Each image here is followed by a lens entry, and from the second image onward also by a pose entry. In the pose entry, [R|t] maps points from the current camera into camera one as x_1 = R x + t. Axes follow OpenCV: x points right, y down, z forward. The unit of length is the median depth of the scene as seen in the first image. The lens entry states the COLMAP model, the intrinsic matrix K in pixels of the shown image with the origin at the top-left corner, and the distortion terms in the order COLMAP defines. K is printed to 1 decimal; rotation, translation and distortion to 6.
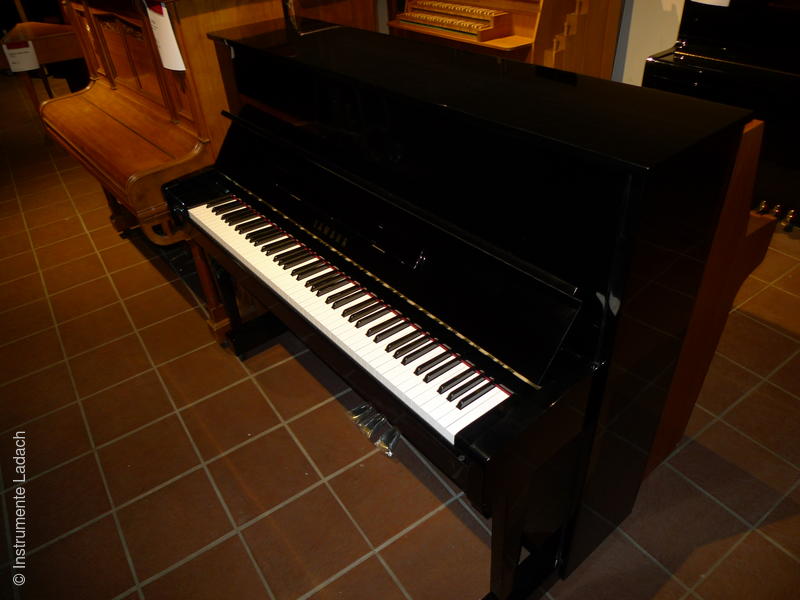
lens RADIAL K [[559.9, 0, 400.0], [0, 559.9, 300.0], [0, 0, 1]] dist [-0.033388, 0.001028]
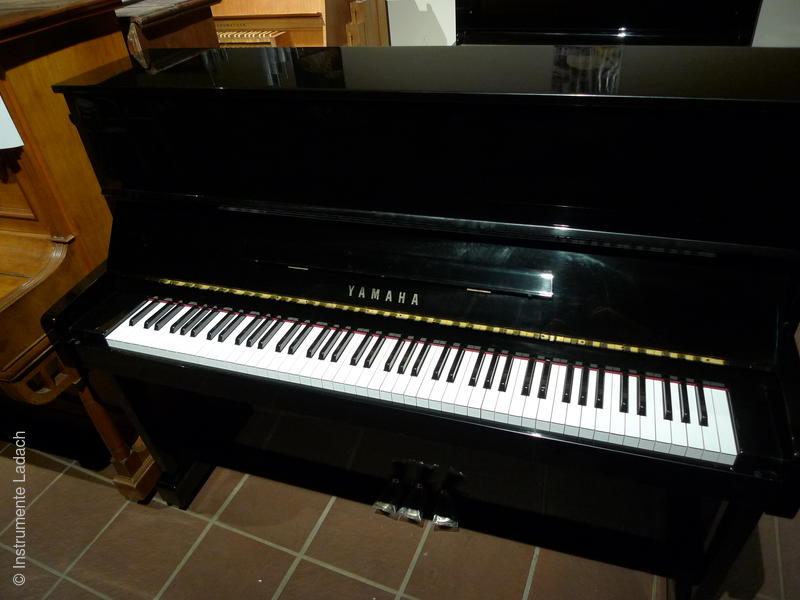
lens RADIAL K [[566.4, 0, 400.0], [0, 566.4, 300.0], [0, 0, 1]] dist [-0.039488, 0.004468]
pose [[0.845543, -0.319630, 0.427660, -0.324414], [0.339862, 0.939978, 0.030580, -0.094392], [-0.411765, 0.119488, 0.903422, 0.203952]]
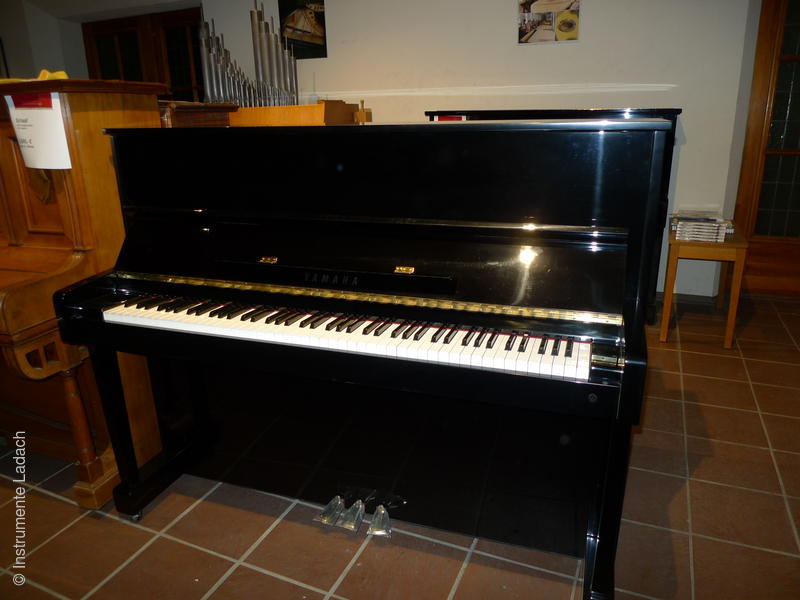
lens RADIAL K [[566.4, 0, 400.0], [0, 566.4, 300.0], [0, 0, 1]] dist [-0.039488, 0.004468]
pose [[0.850879, -0.125050, 0.510262, -0.392214], [0.287166, 0.924027, -0.252407, 0.148091], [-0.439932, 0.361298, 0.822145, 0.099022]]
